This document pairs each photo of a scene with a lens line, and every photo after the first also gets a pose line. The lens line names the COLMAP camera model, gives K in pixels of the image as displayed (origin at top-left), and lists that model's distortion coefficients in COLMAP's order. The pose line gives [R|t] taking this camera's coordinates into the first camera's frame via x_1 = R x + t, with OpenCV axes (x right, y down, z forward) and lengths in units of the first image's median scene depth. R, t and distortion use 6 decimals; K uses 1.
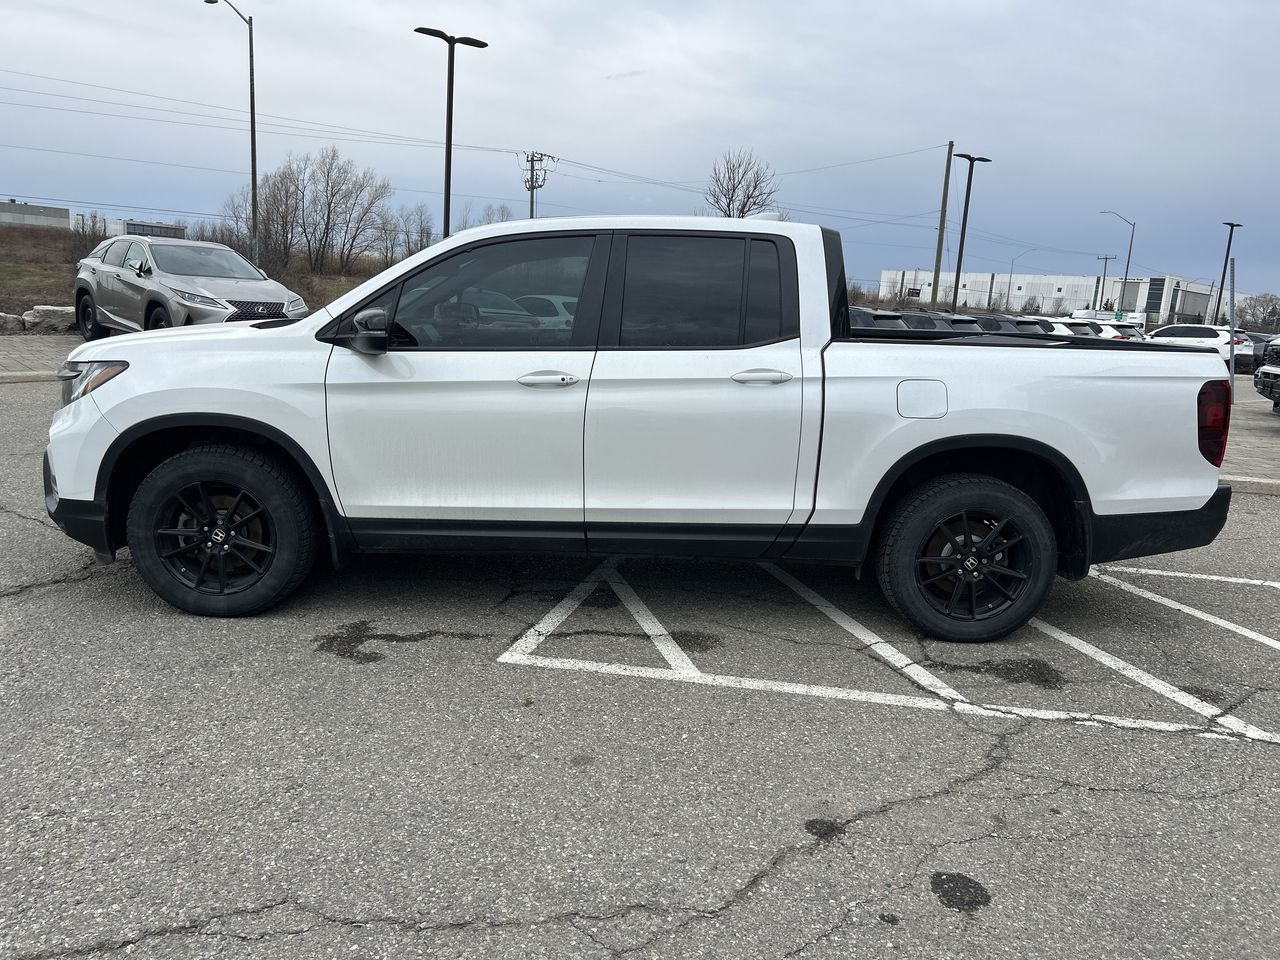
lens RADIAL K [[952.1, 0, 644.6], [0, 952.1, 482.9], [0, 0, 1]] dist [0.085870, -0.108526]
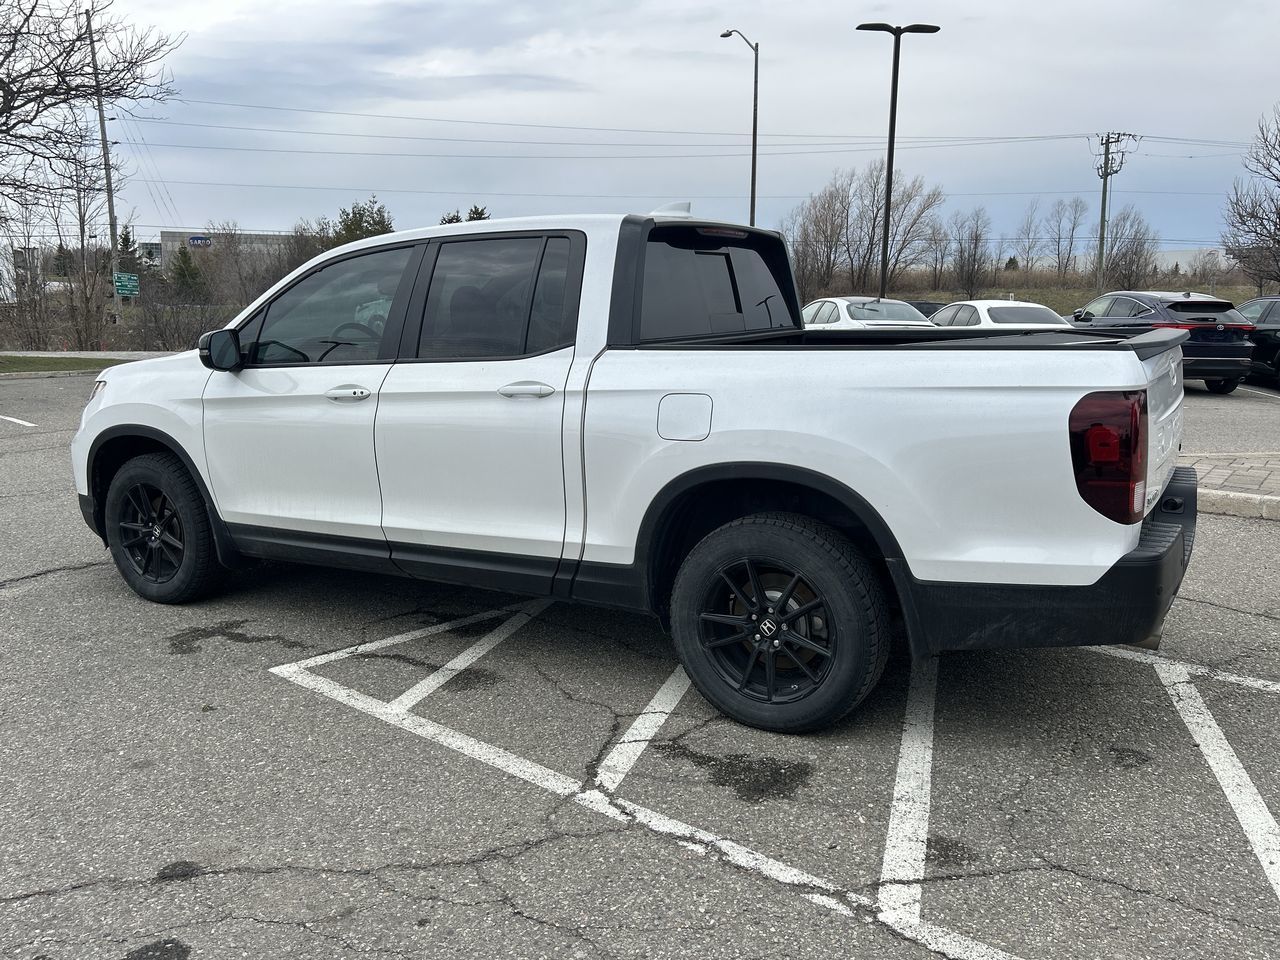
lens RADIAL K [[1046.2, 0, 645.3], [0, 1046.2, 476.6], [0, 0, 1]] dist [0.064739, -0.079258]
pose [[0.850316, 0.035846, -0.525051, 0.719004], [-0.055272, 0.998243, -0.021361, -0.015691], [0.523363, 0.047185, 0.850803, 0.229581]]
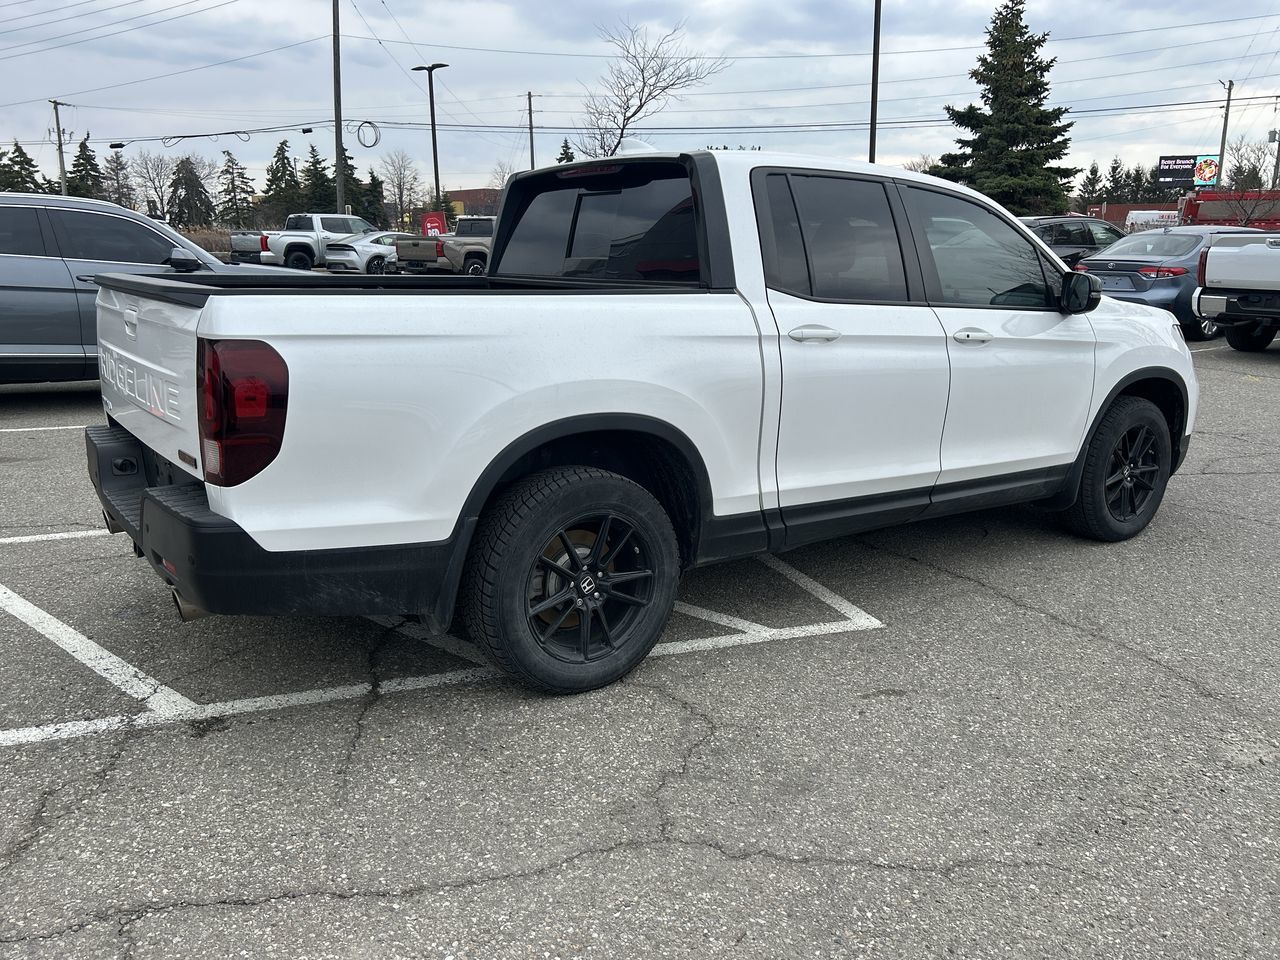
lens RADIAL K [[1025.3, 0, 642.9], [0, 1025.3, 484.1], [0, 0, 1]] dist [0.057902, -0.059382]
pose [[-0.827295, 0.071967, -0.557139, 0.755798], [-0.155673, 0.923551, 0.350457, -0.378491], [0.539767, 0.376663, -0.752846, 2.110738]]
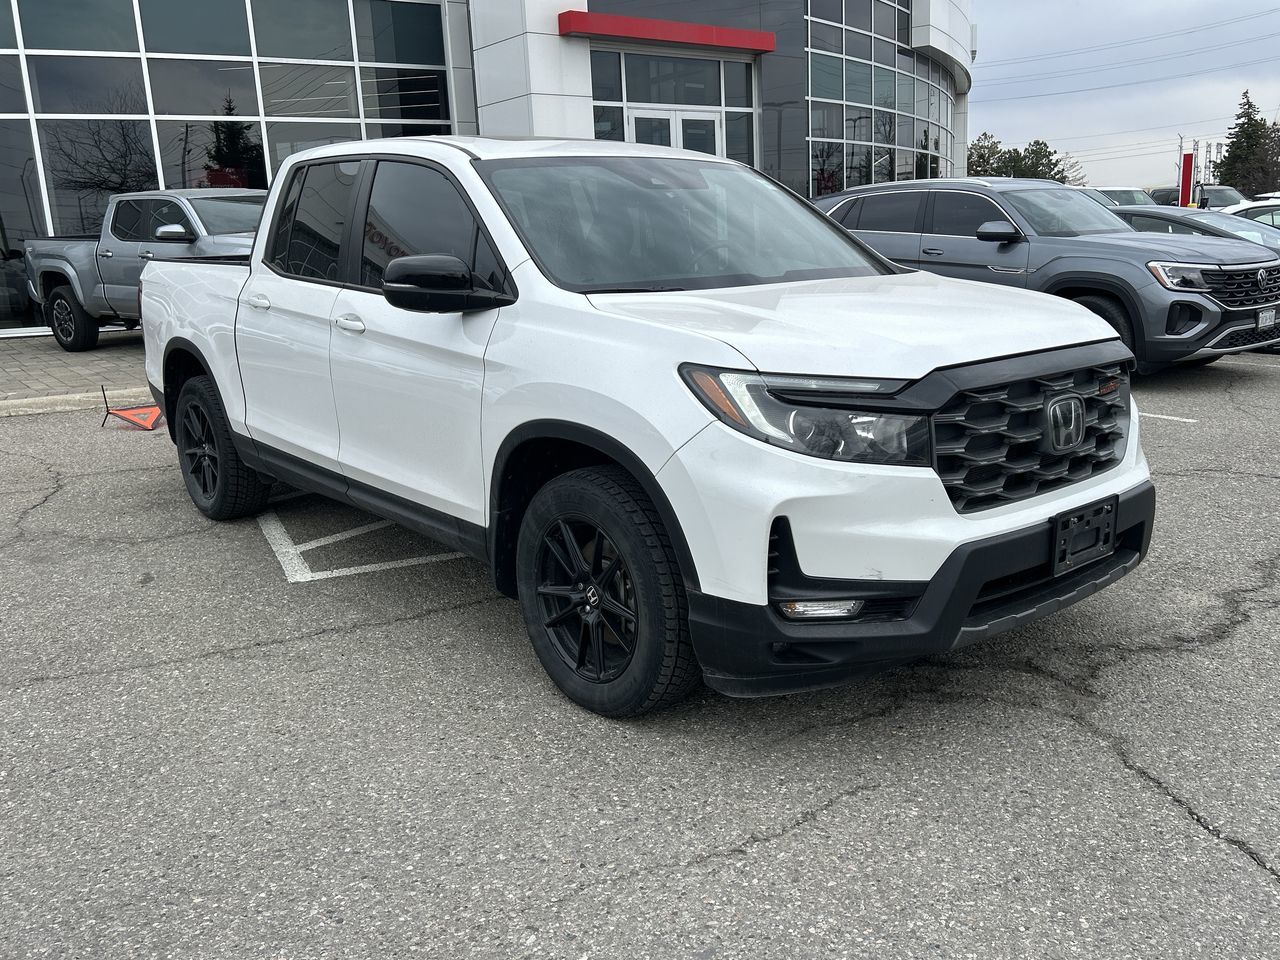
lens RADIAL K [[1081.7, 0, 644.6], [0, 1081.7, 481.8], [0, 0, 1]] dist [0.054953, -0.059425]
pose [[-0.623855, -0.204787, 0.754233, -1.057266], [0.149740, 0.915861, 0.372527, -0.399719], [-0.767061, 0.345342, -0.540700, 1.829044]]
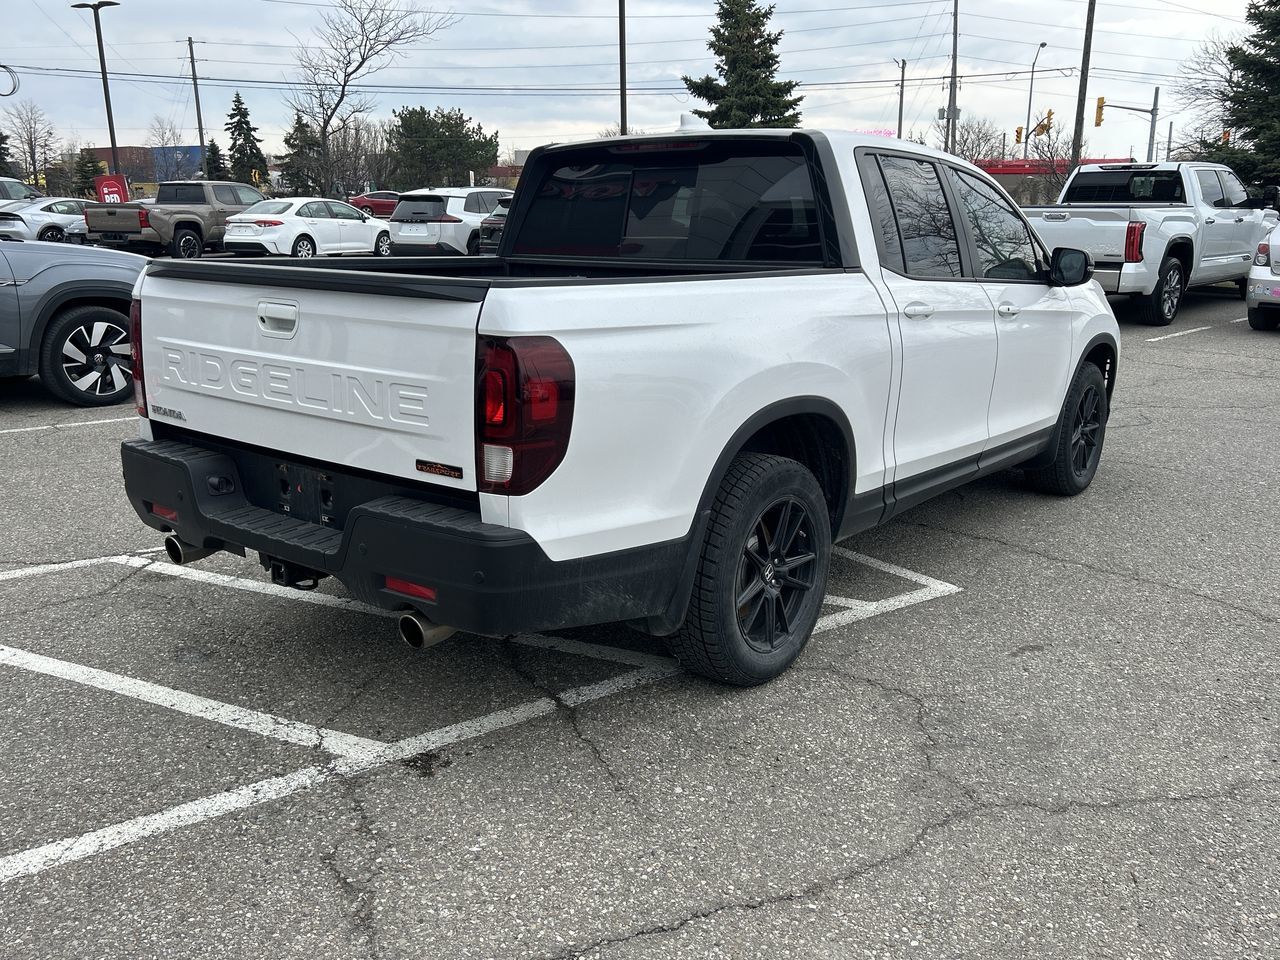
lens RADIAL K [[1081.7, 0, 644.6], [0, 1081.7, 481.8], [0, 0, 1]] dist [0.054953, -0.059425]
pose [[-0.636700, 0.129560, -0.760150, 1.045577], [-0.187324, 0.930267, 0.315457, -0.325822], [0.748013, 0.343246, -0.568031, 1.883298]]
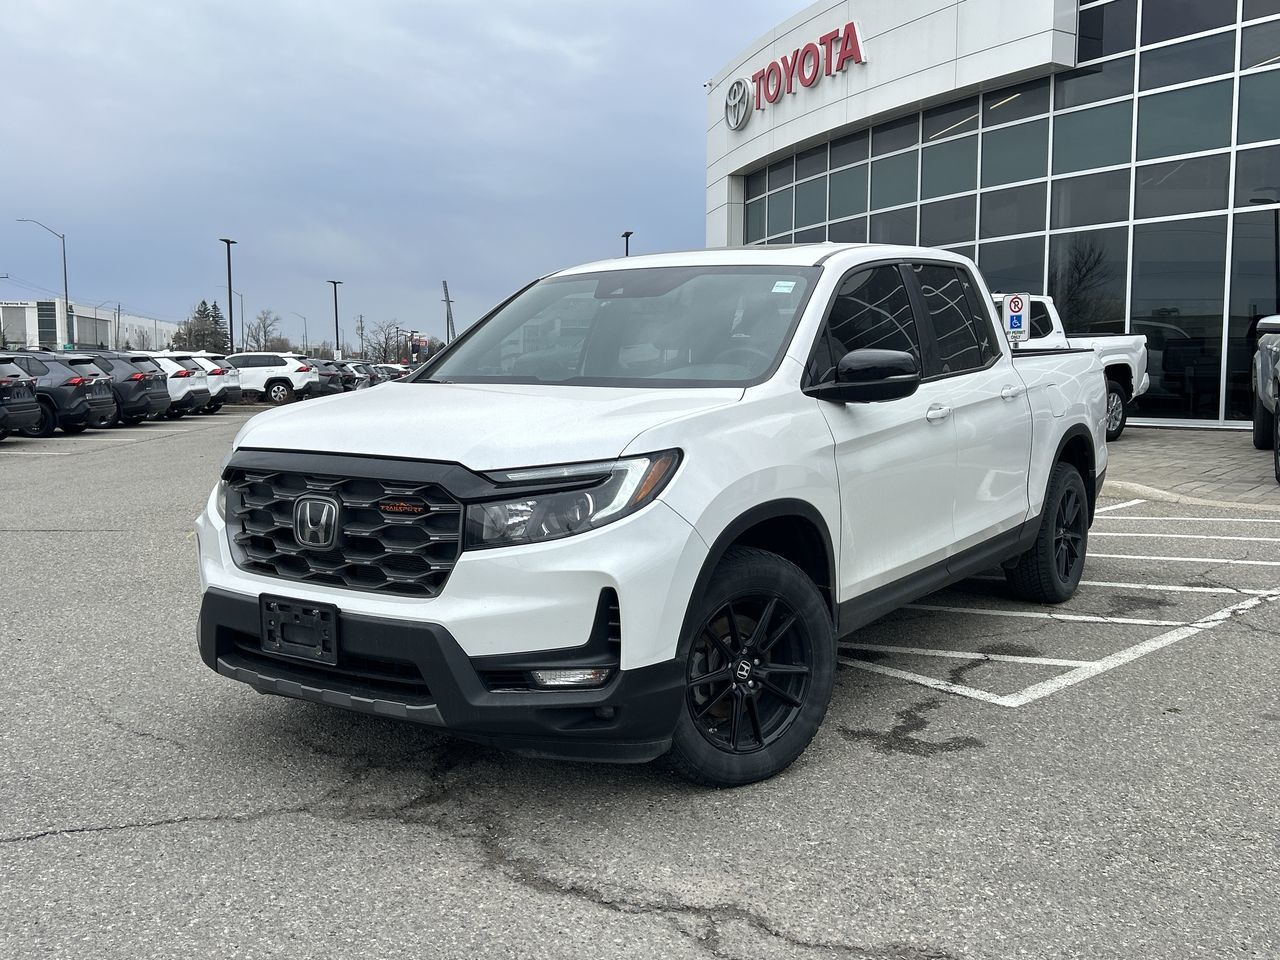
lens RADIAL K [[1218.4, 0, 641.1], [0, 1218.4, 480.4], [0, 0, 1]] dist [0.079853, -0.137081]
pose [[0.592477, -0.138213, 0.793642, -1.225961], [0.189645, 0.981414, 0.029338, -0.131361], [-0.782946, 0.133128, 0.607677, 0.485297]]
